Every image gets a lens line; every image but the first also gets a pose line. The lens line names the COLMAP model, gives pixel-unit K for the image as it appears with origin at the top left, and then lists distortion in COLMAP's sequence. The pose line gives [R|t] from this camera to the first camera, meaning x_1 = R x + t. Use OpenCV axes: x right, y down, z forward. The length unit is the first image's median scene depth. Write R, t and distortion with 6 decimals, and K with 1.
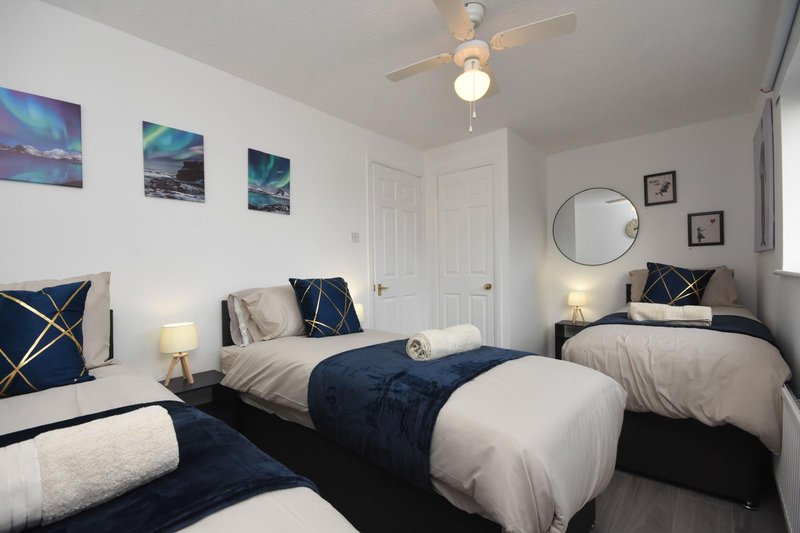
lens RADIAL K [[351.1, 0, 400.0], [0, 351.1, 266.5], [0, 0, 1]] dist [-0.000787, 0.000026]
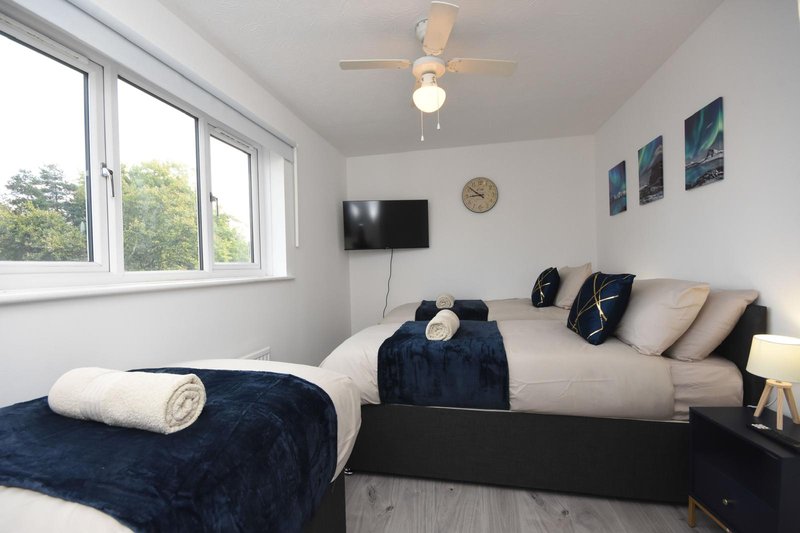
lens RADIAL K [[351.1, 0, 400.0], [0, 351.1, 266.5], [0, 0, 1]] dist [-0.000787, 0.000026]
pose [[-0.868654, 0.036899, -0.494043, 0.600697], [0.039980, 0.999191, 0.004332, -0.007862], [0.493803, -0.015989, -0.869427, 1.359823]]
